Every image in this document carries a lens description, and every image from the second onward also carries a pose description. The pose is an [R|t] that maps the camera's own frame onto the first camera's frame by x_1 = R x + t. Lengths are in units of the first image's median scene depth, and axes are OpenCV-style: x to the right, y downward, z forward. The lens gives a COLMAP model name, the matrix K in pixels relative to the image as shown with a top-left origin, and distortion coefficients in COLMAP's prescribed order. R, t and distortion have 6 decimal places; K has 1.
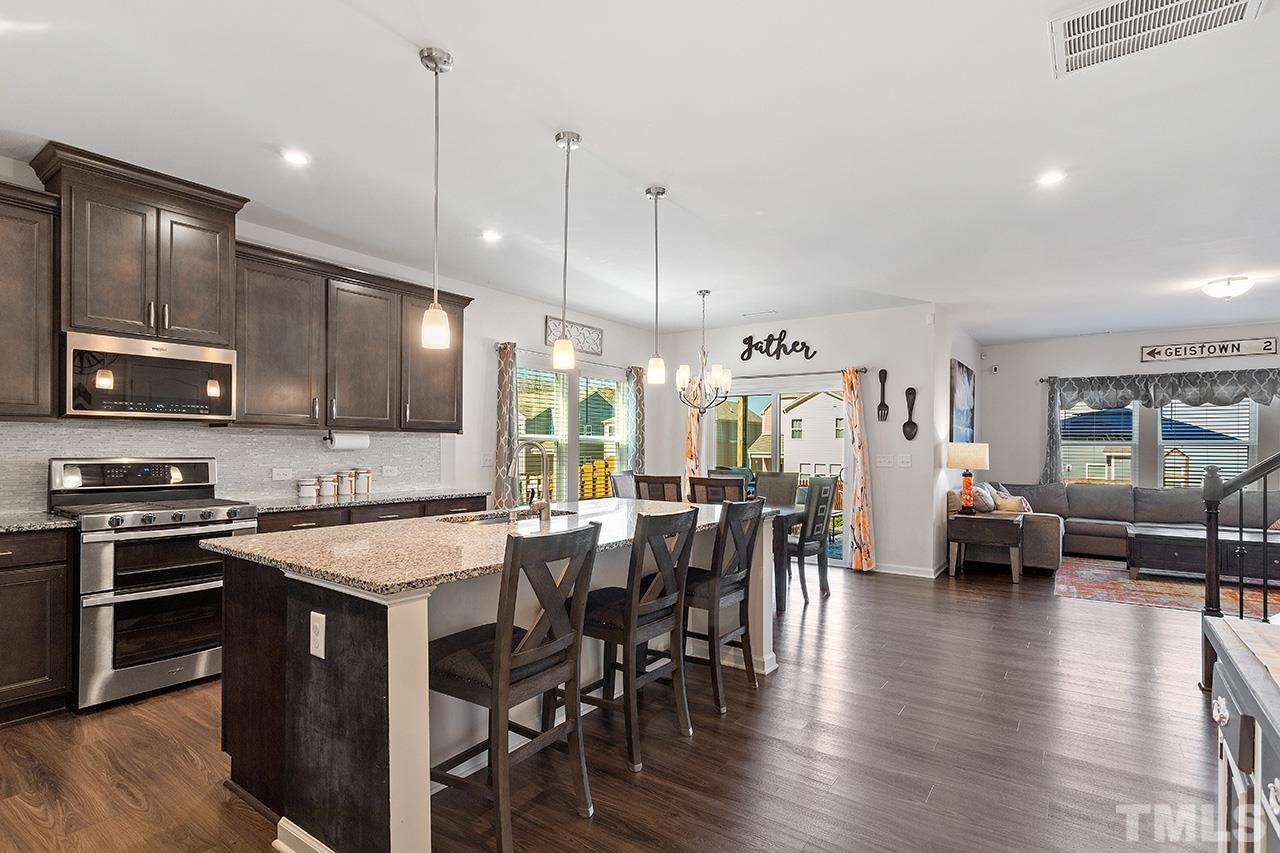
lens RADIAL K [[624.4, 0, 638.0], [0, 624.4, 440.4], [0, 0, 1]] dist [0.001572, 0.000314]
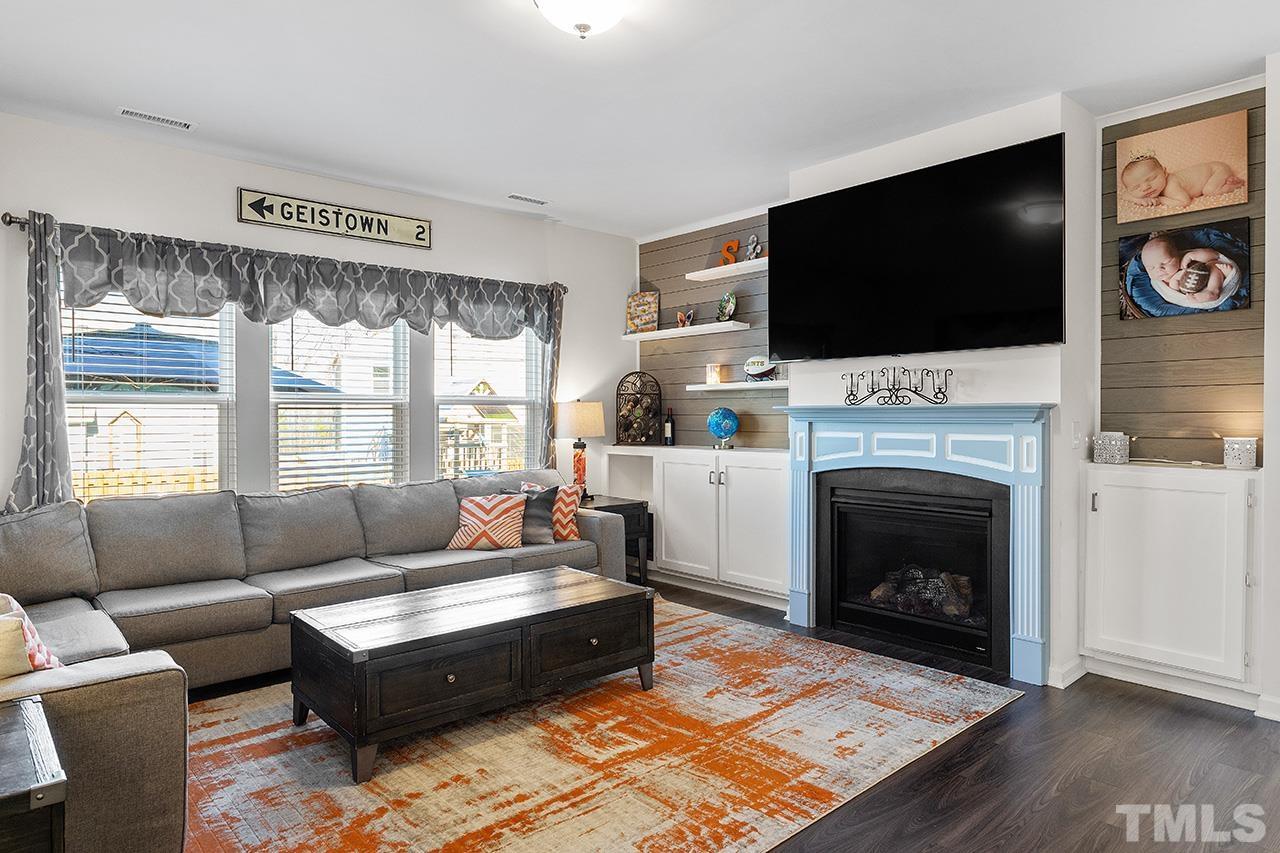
lens RADIAL K [[768.9, 0, 639.1], [0, 768.9, 426.9], [0, 0, 1]] dist [-0.002604, -0.000898]
pose [[0.233994, -0.023908, 0.971944, 0.327624], [-0.002685, 0.999678, 0.025237, 0.011035], [-0.972234, -0.008515, 0.233854, 0.591720]]
